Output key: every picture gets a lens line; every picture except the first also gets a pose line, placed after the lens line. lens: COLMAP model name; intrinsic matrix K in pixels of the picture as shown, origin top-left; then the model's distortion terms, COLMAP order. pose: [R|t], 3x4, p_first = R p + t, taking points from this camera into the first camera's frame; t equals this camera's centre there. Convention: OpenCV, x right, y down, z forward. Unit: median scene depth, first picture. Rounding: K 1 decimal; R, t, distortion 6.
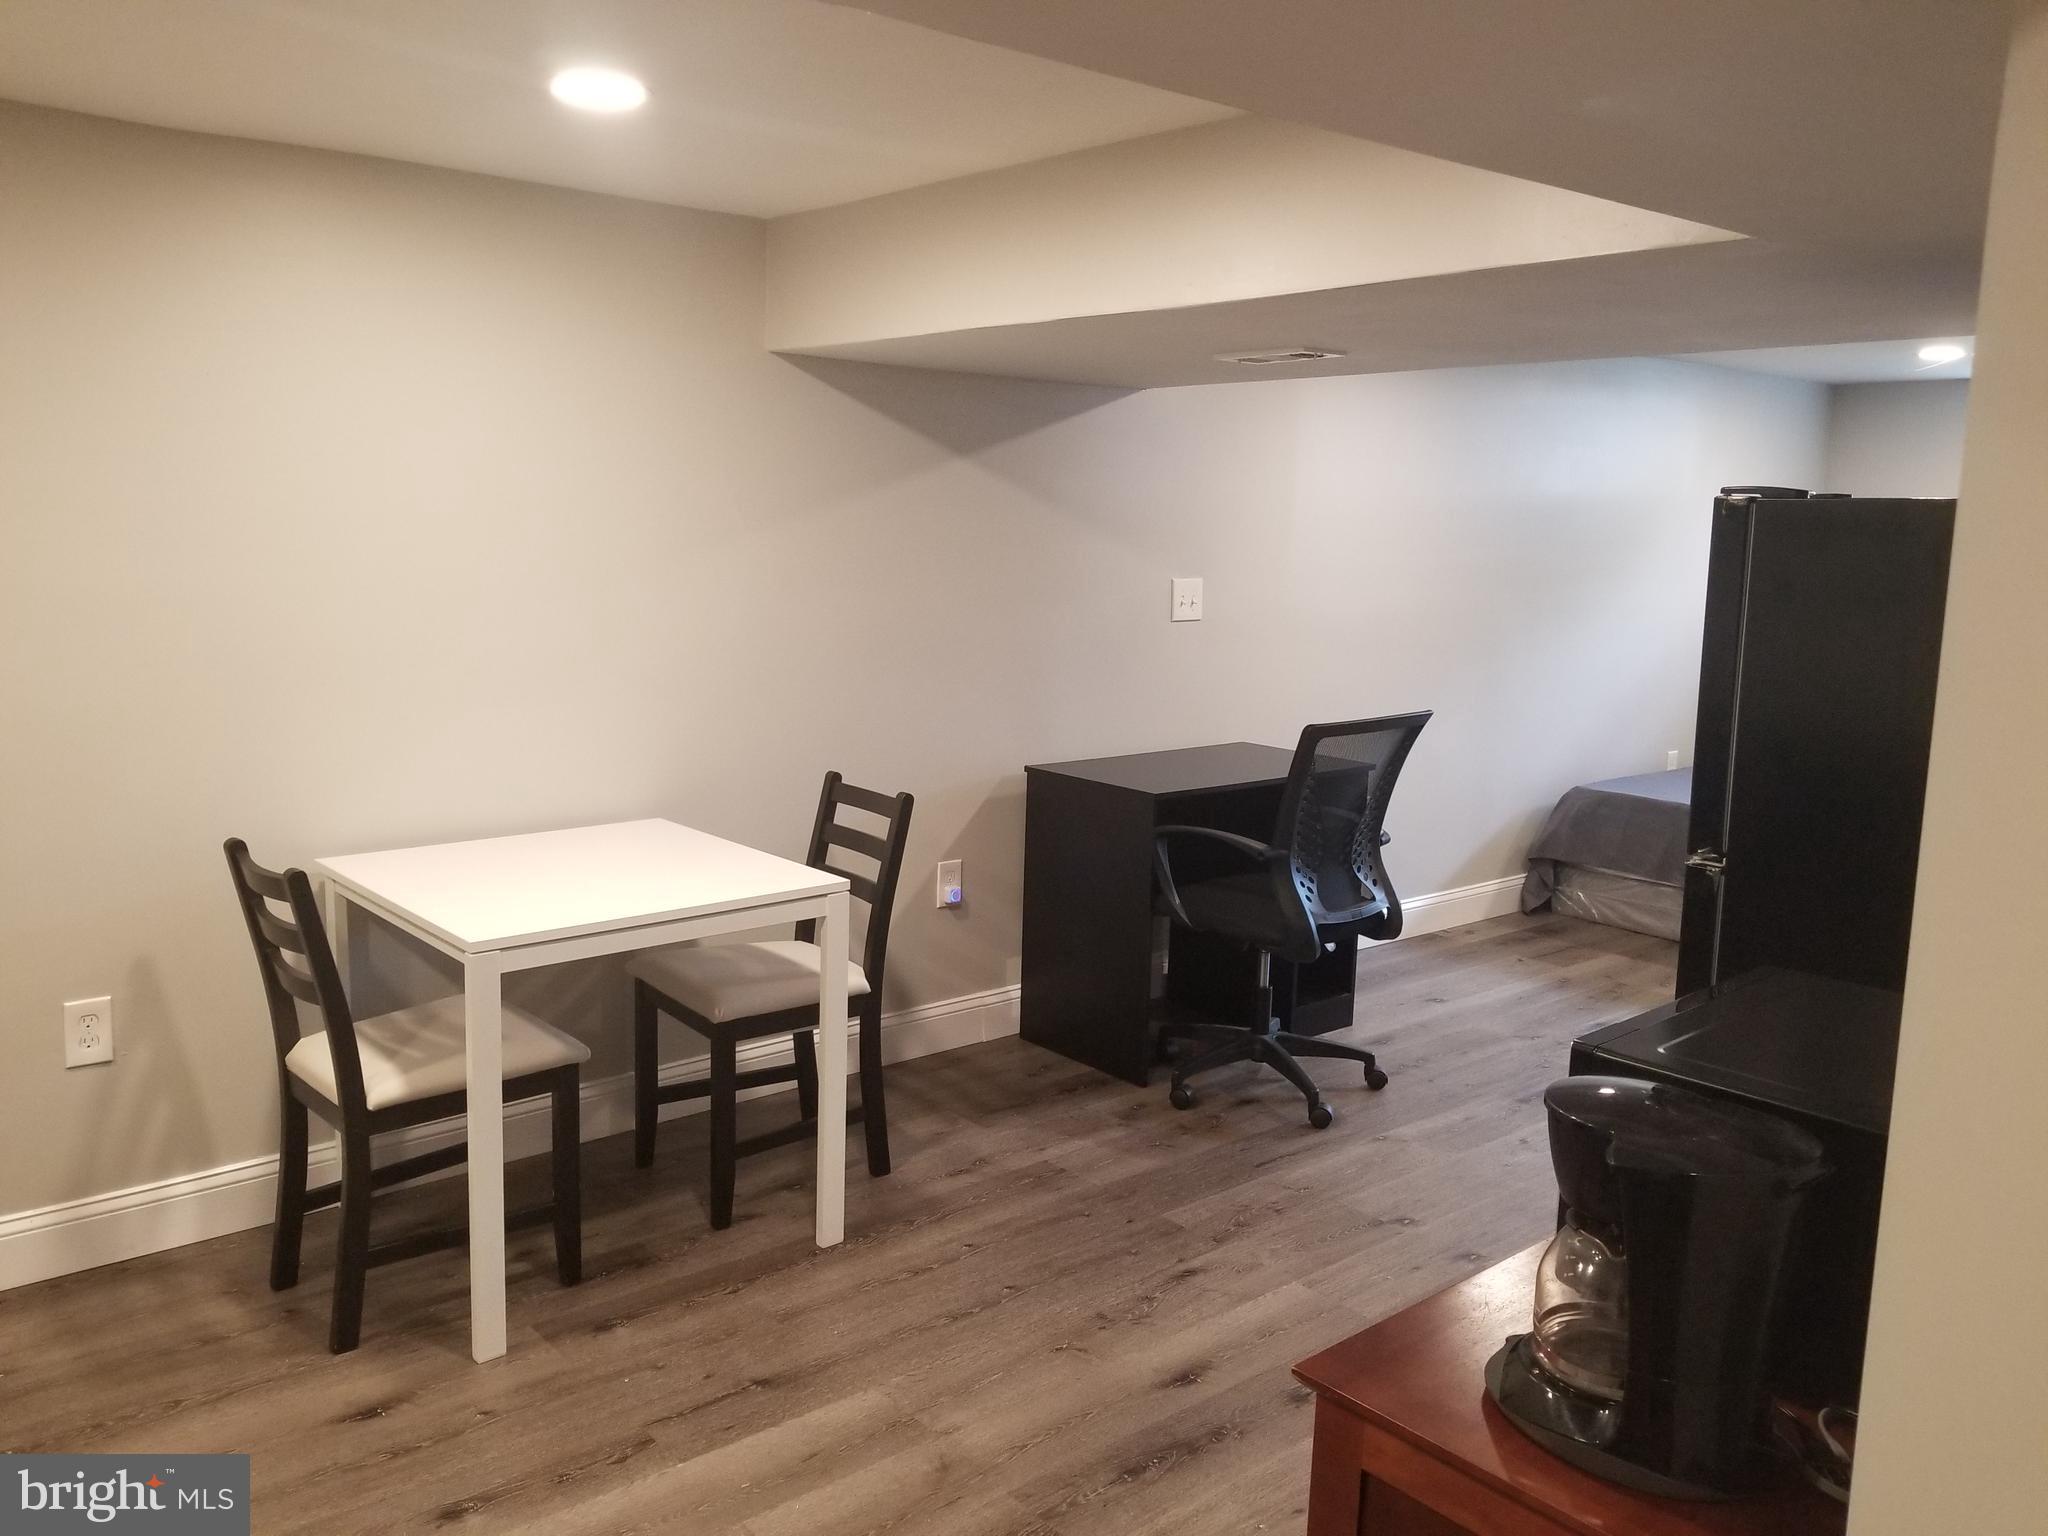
lens RADIAL K [[1651.7, 0, 988.4], [0, 1651.7, 761.5], [0, 0, 1]] dist [0.042216, -0.014611]
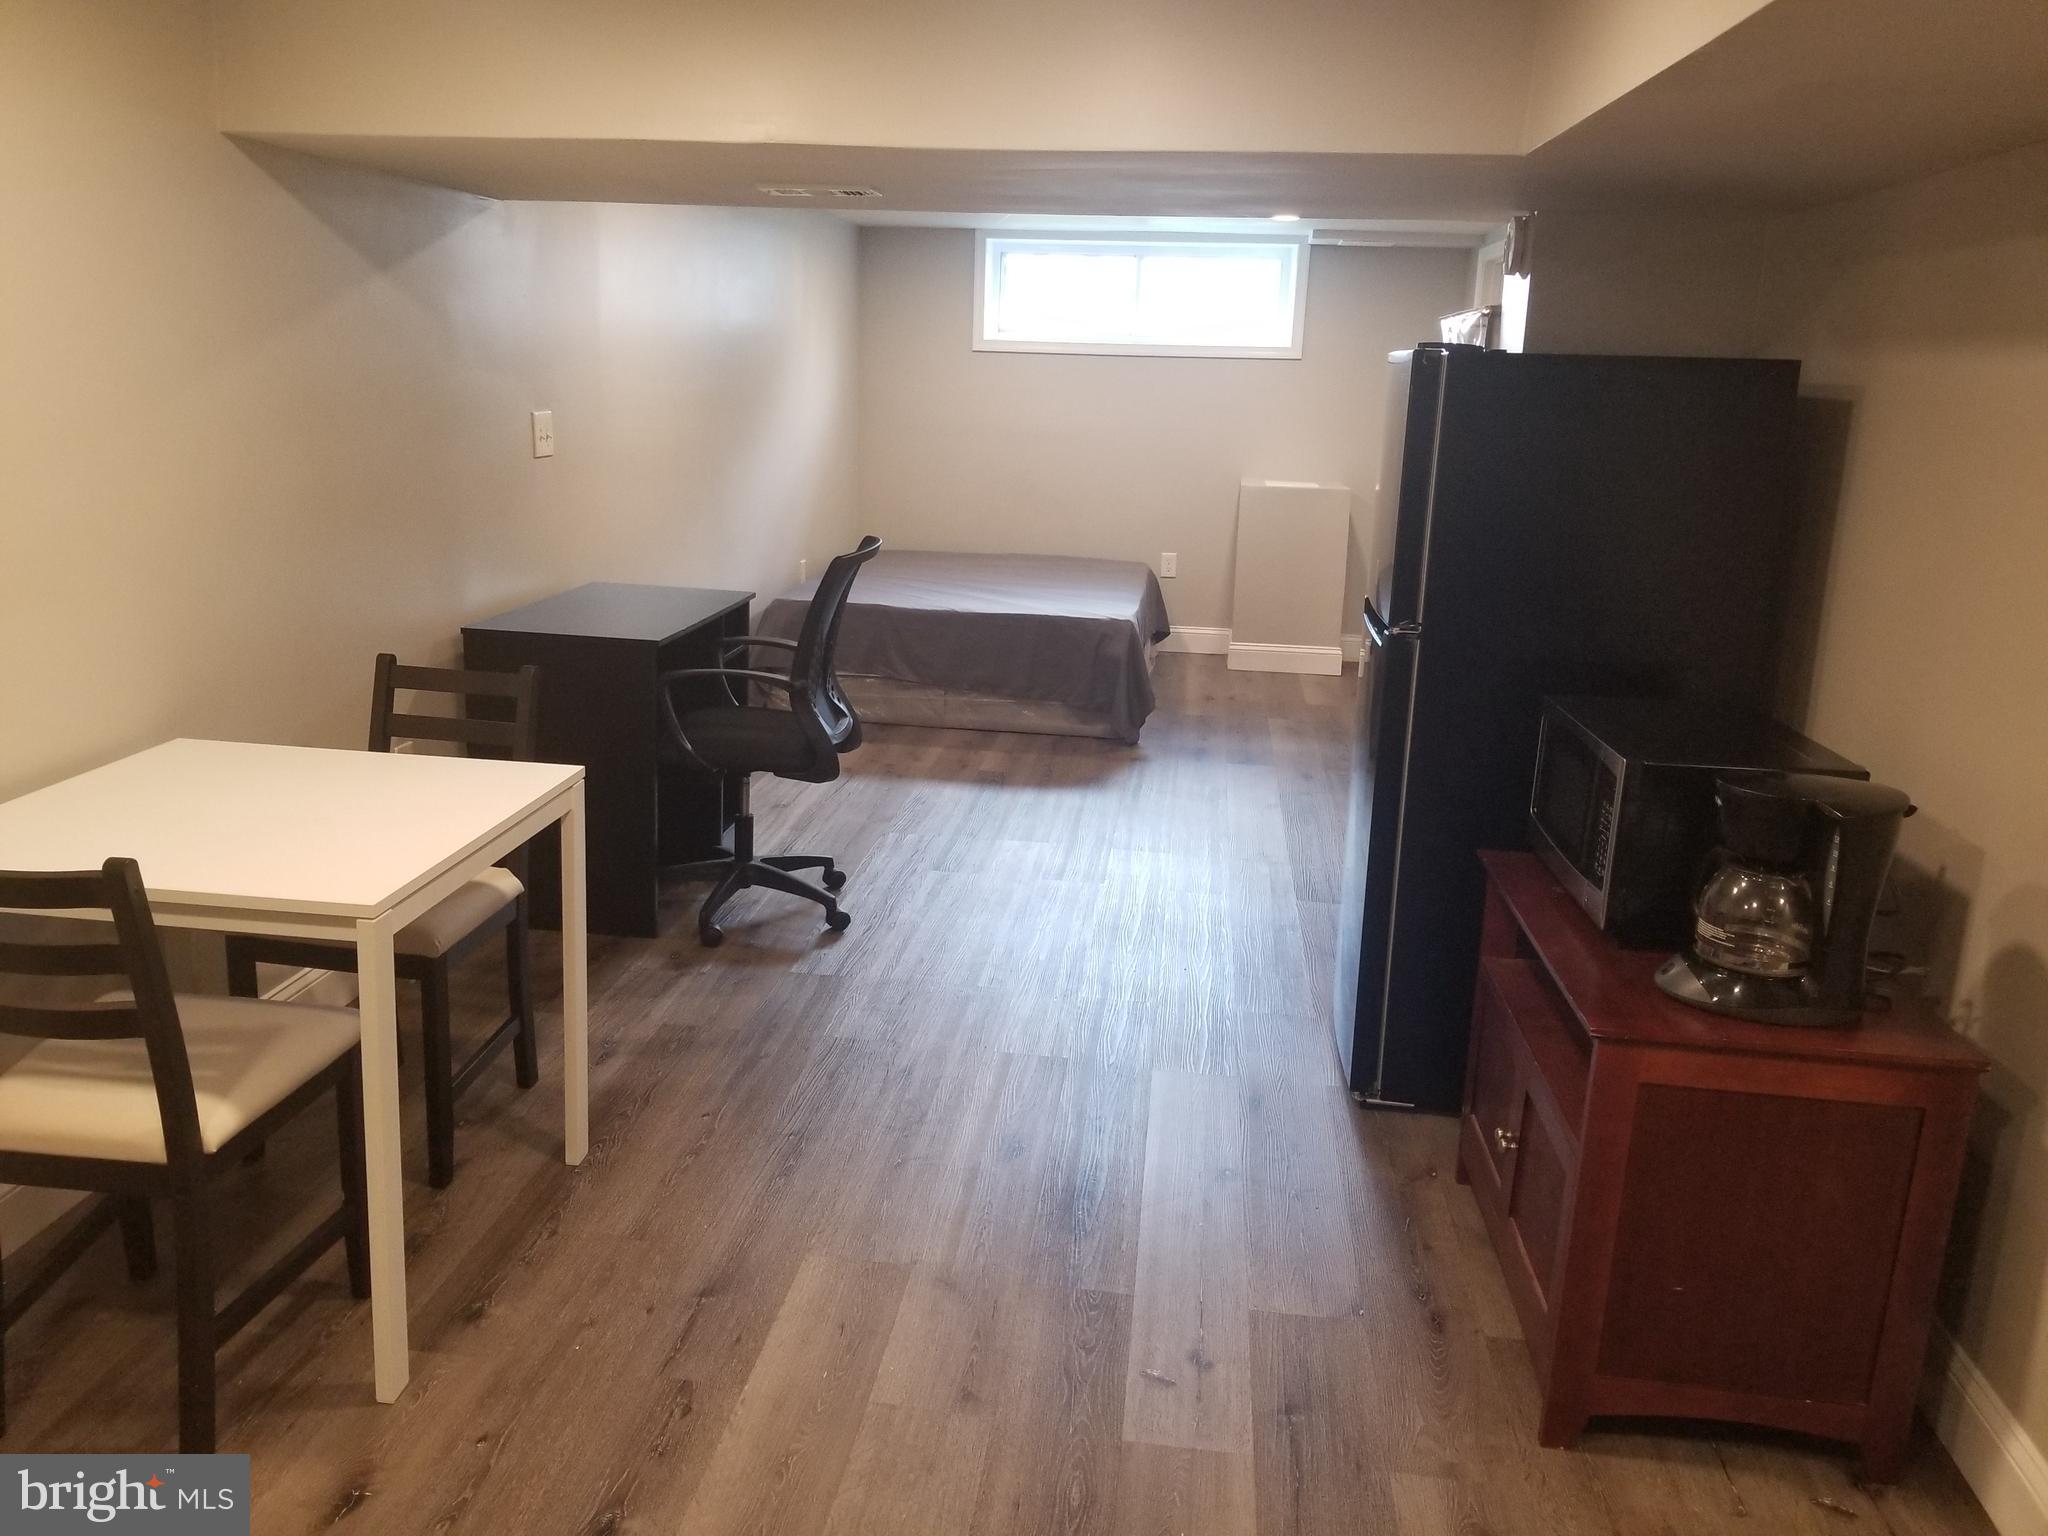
lens RADIAL K [[1651.7, 0, 988.4], [0, 1651.7, 761.5], [0, 0, 1]] dist [0.042216, -0.014611]
pose [[0.729797, -0.159418, 0.664817, -0.414551], [0.085539, 0.986084, 0.142555, -0.031775], [-0.678291, -0.047169, 0.733278, 0.146406]]
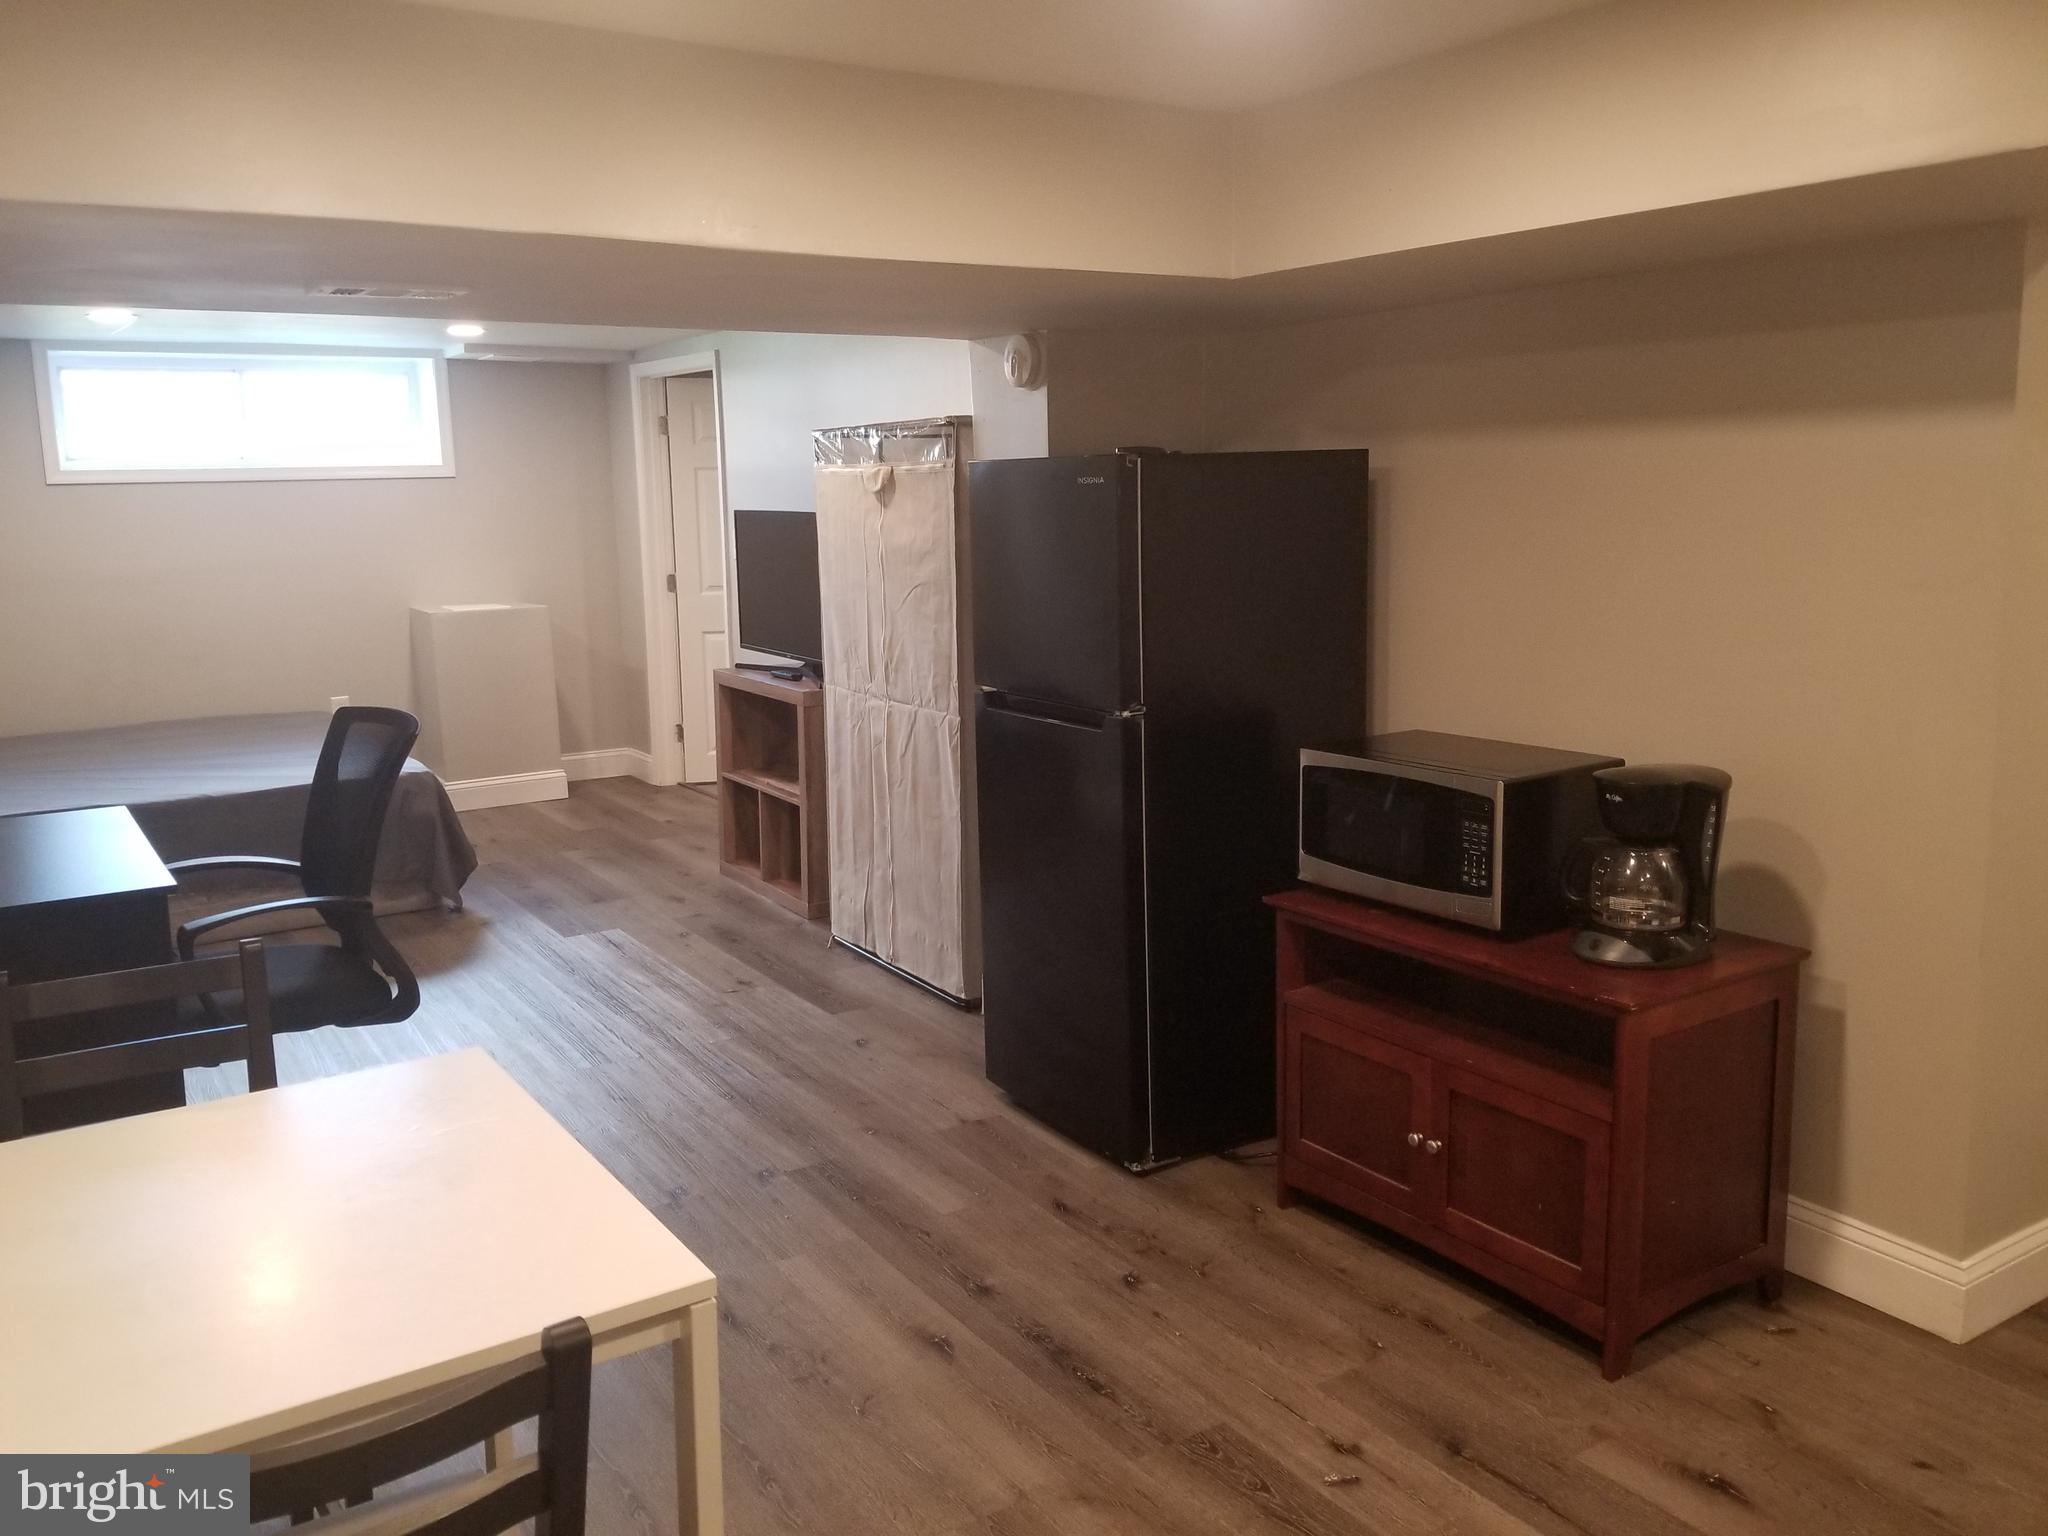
lens RADIAL K [[1637.1, 0, 1019.8], [0, 1637.1, 735.0], [0, 0, 1]] dist [0.005919, -0.005390]
pose [[0.102213, -0.175240, 0.979205, -0.543075], [0.168517, 0.973184, 0.156572, -0.089517], [-0.980385, 0.149009, 0.129003, 0.543569]]
